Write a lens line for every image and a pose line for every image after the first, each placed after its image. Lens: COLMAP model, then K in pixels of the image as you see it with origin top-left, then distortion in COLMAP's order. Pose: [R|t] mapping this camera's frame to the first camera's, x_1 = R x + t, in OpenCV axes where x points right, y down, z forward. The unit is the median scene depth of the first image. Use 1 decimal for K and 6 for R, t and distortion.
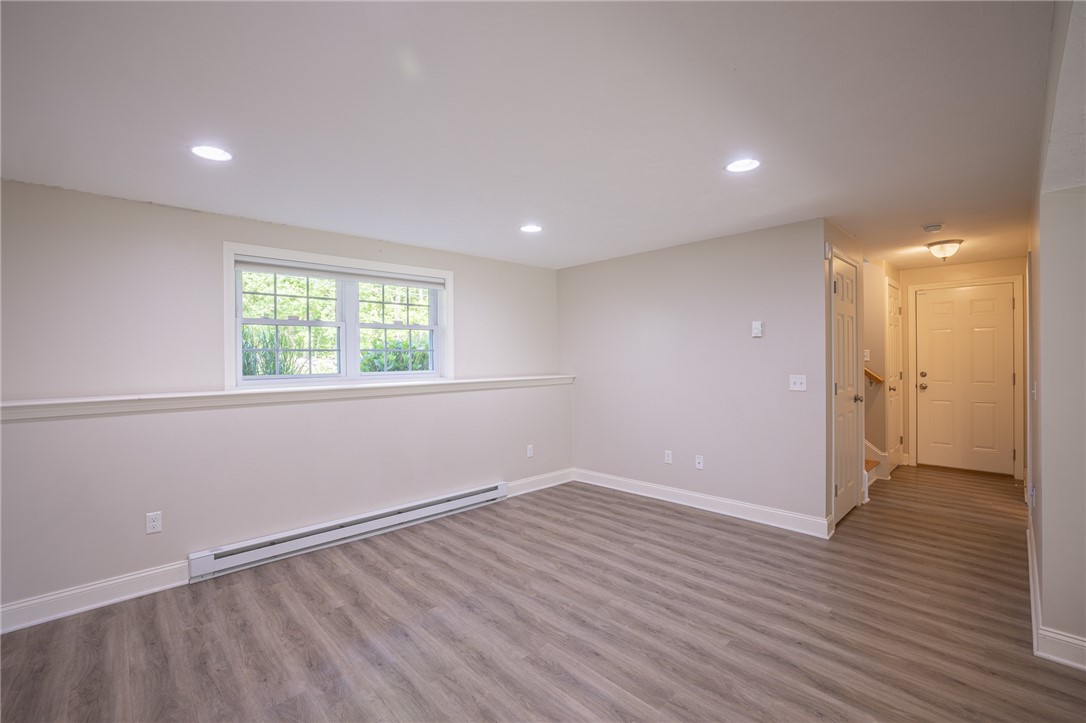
lens RADIAL K [[466.0, 0, 526.2], [0, 466.0, 358.1], [0, 0, 1]] dist [-0.040225, 0.012359]
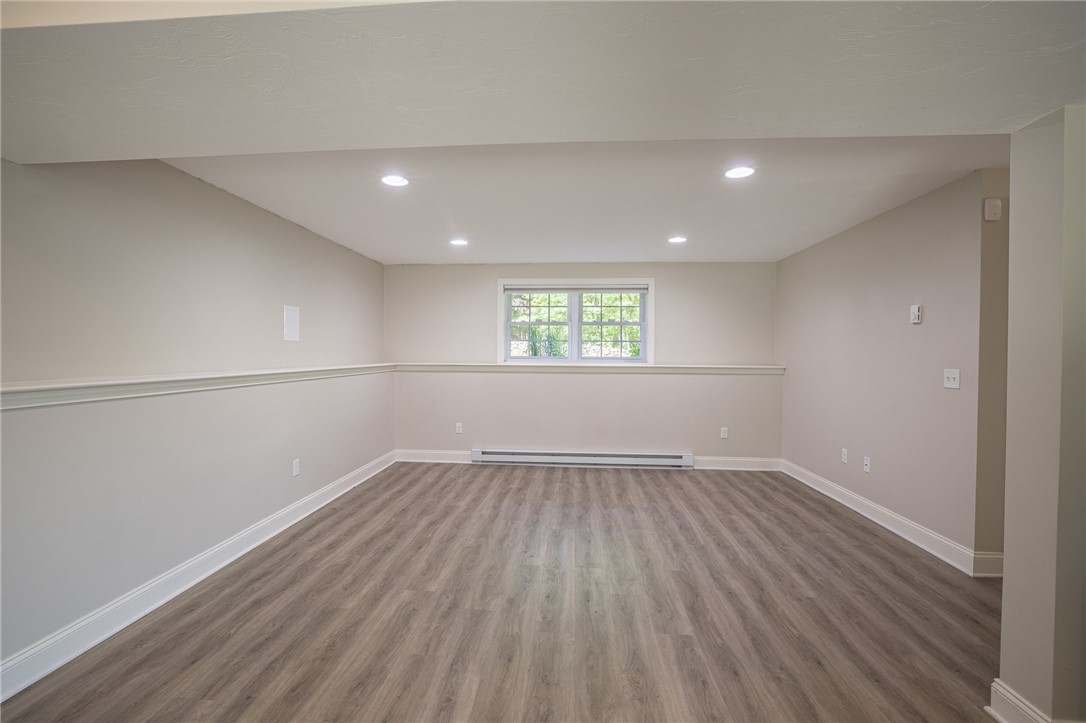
lens RADIAL K [[466.0, 0, 538.4], [0, 466.0, 358.6], [0, 0, 1]] dist [-0.040225, 0.012359]
pose [[0.674539, 0.023031, -0.737880, 0.795640], [-0.014993, 0.999734, 0.017497, 0.017726], [0.738087, -0.000739, 0.674705, -0.094826]]
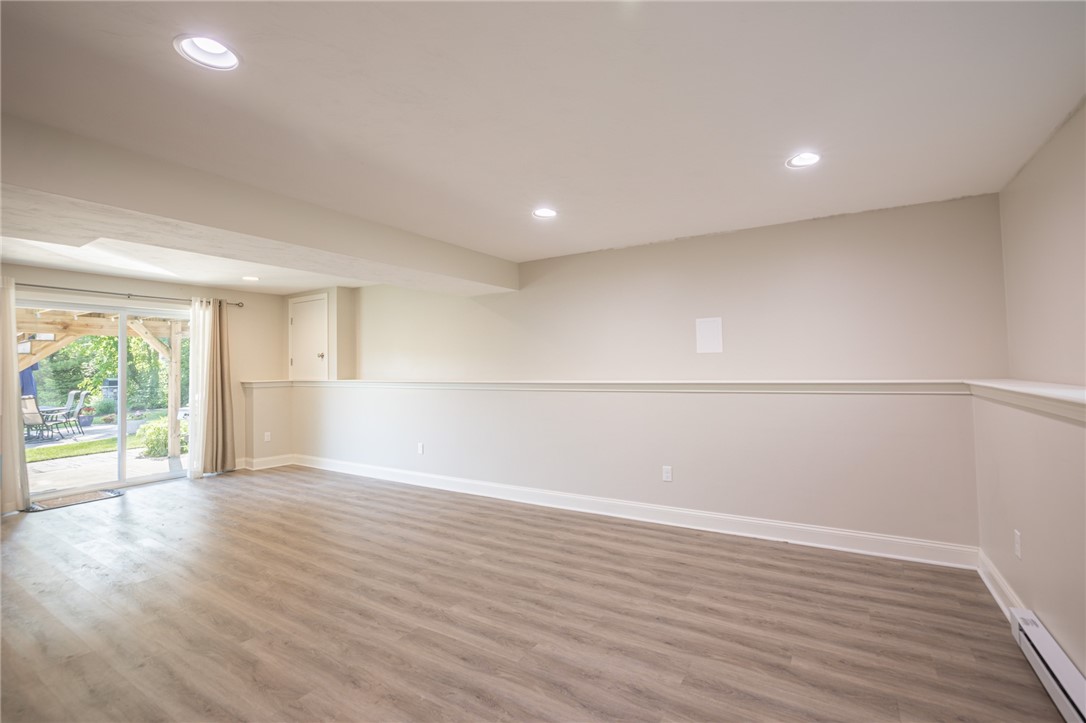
lens RADIAL K [[466.0, 0, 541.3], [0, 466.0, 357.5], [0, 0, 1]] dist [-0.040225, 0.012359]
pose [[-0.965052, 0.021236, -0.261197, 0.164454], [0.027388, 0.999426, -0.019935, 0.026483], [0.260624, -0.026392, -0.965080, 1.384691]]
